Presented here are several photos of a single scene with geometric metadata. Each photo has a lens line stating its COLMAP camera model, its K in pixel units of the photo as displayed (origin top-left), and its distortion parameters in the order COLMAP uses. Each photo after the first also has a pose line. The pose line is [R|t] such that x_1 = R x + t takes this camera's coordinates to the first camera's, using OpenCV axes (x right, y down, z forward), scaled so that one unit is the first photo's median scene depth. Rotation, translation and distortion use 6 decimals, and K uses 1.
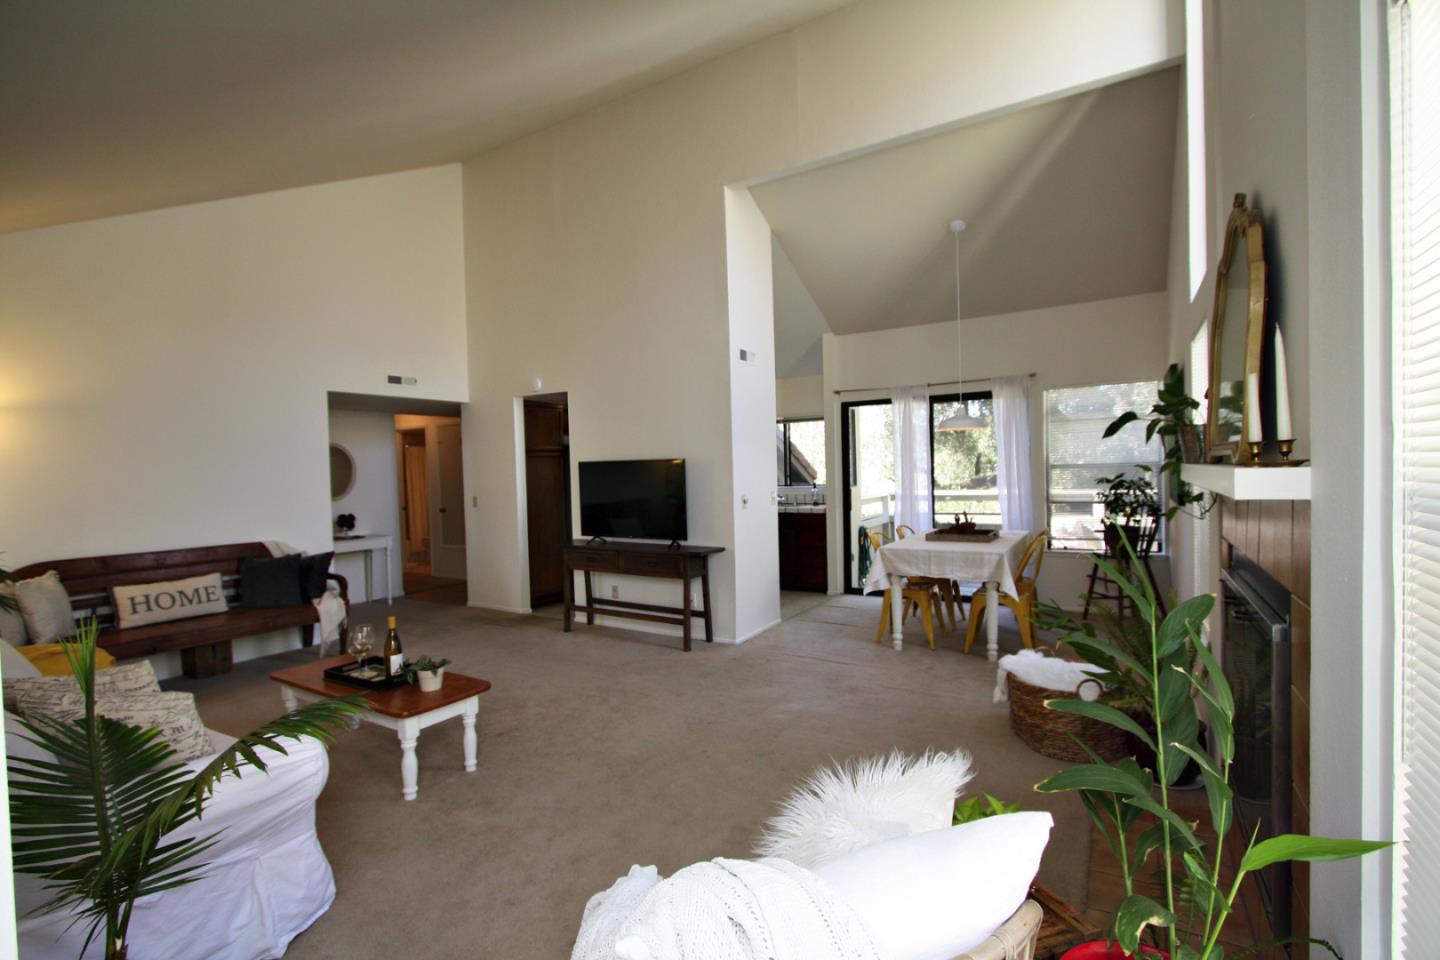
lens RADIAL K [[664.5, 0, 705.5], [0, 664.5, 477.2], [0, 0, 1]] dist [-0.017284, 0.003384]
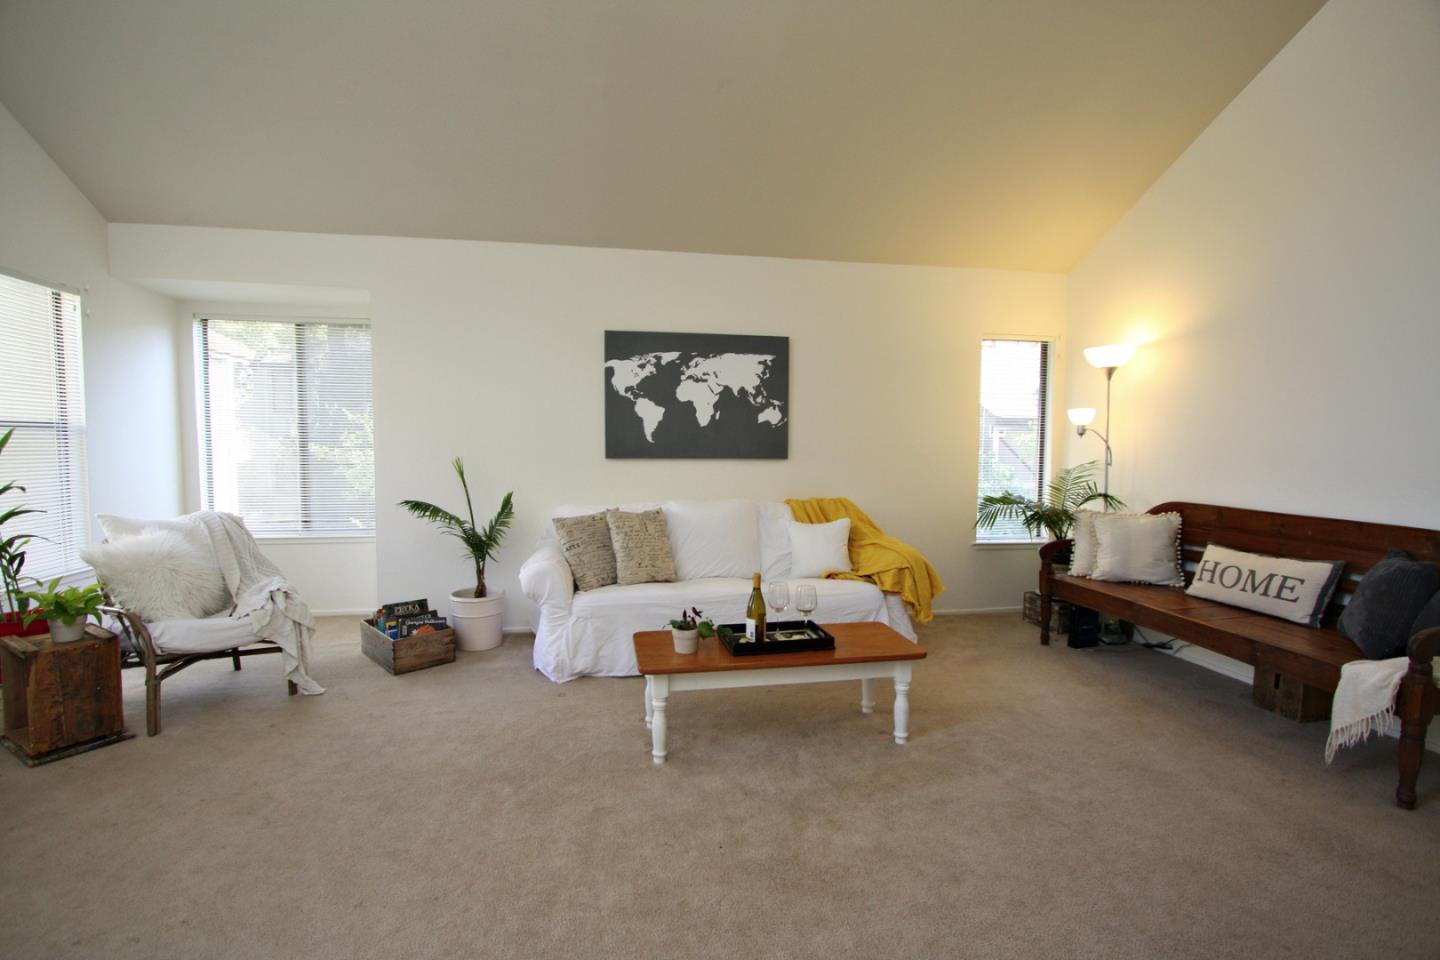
lens RADIAL K [[664.5, 0, 710.0], [0, 664.5, 483.1], [0, 0, 1]] dist [-0.017284, 0.003384]
pose [[-0.745789, 0.063642, -0.663135, 0.080348], [0.001973, 0.995633, 0.093333, 0.013857], [0.666179, 0.068299, -0.742658, 1.047849]]
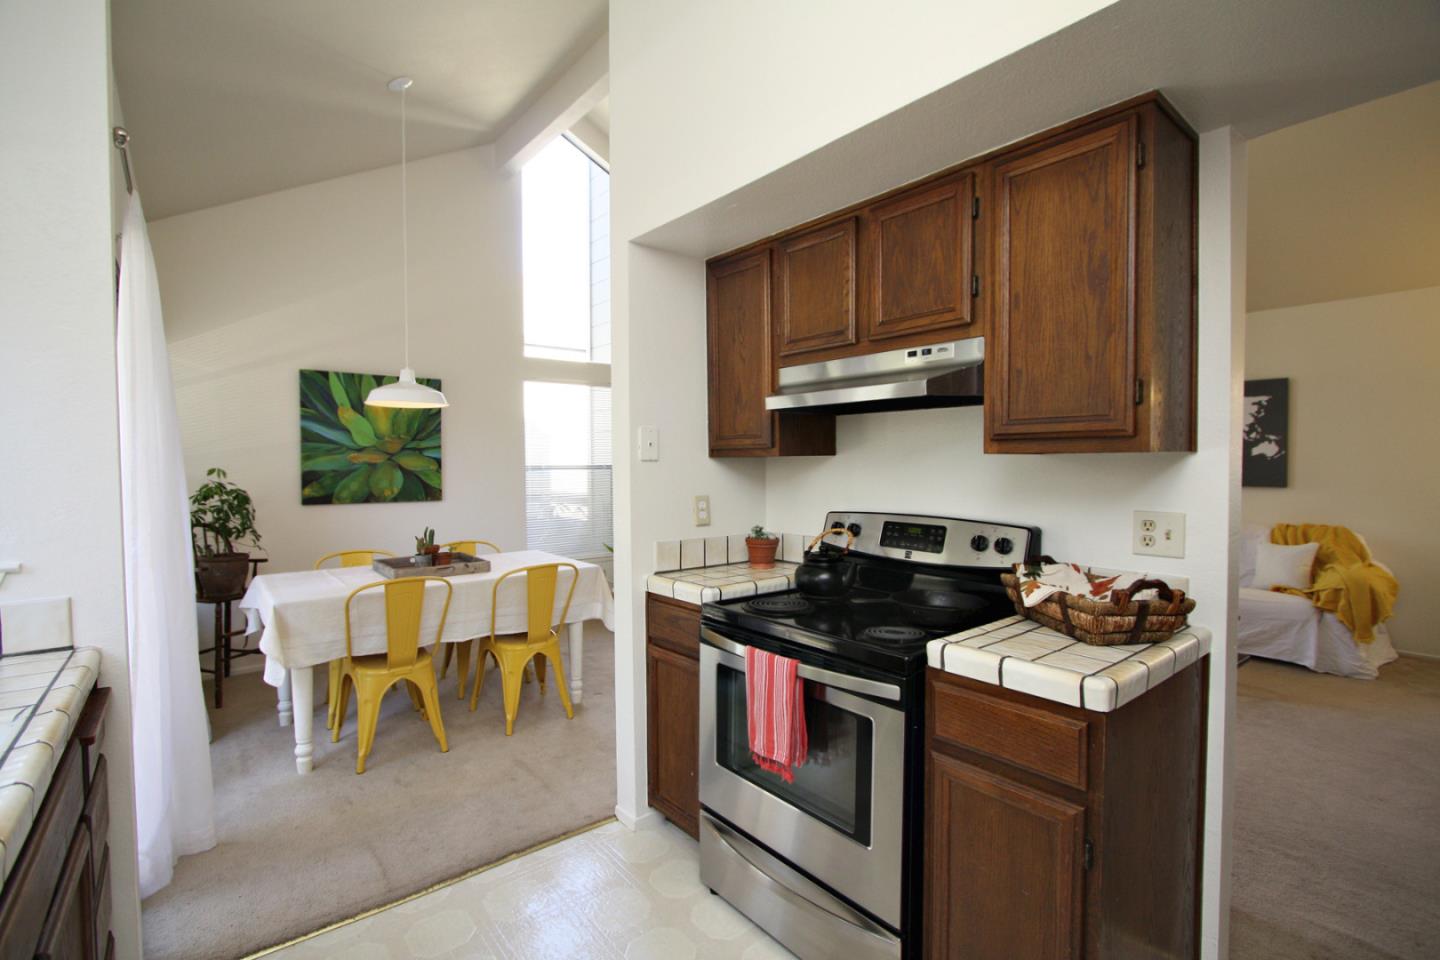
lens RADIAL K [[664.5, 0, 717.8], [0, 664.5, 483.0], [0, 0, 1]] dist [-0.017284, 0.003384]
pose [[-0.943314, 0.021985, 0.331173, -0.121332], [0.037212, 0.998518, 0.039707, -0.012292], [-0.329809, 0.049780, -0.942734, 1.663868]]
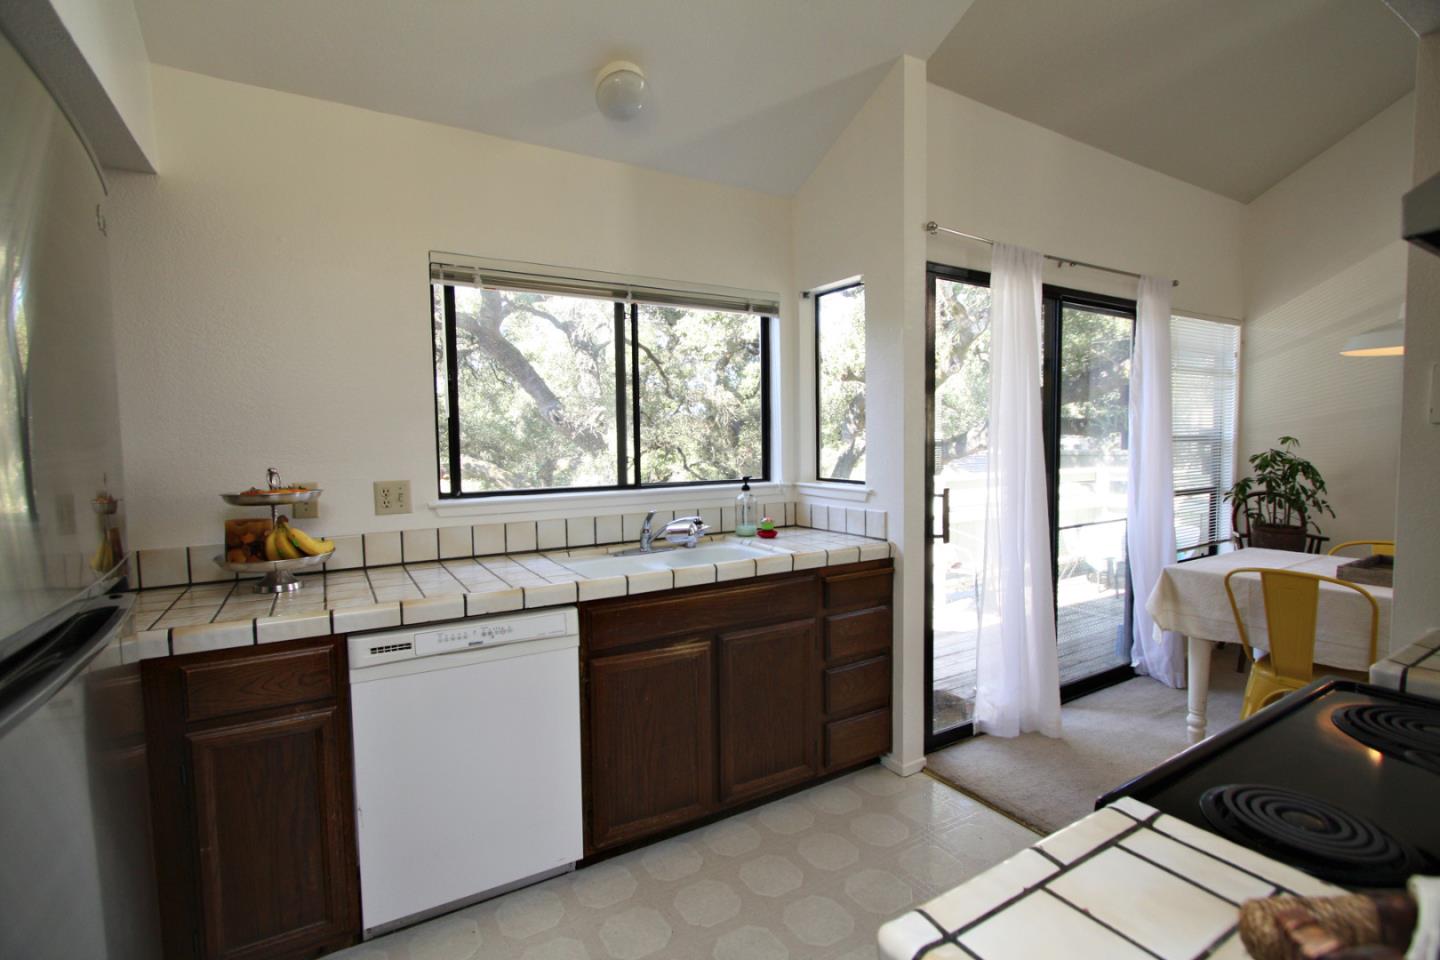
lens RADIAL K [[664.5, 0, 715.2], [0, 664.5, 486.7], [0, 0, 1]] dist [-0.017284, 0.003384]
pose [[0.447923, -0.037829, 0.893271, -0.276058], [0.016696, 0.999284, 0.033946, 0.000605], [-0.893916, -0.000292, 0.448234, 1.361487]]
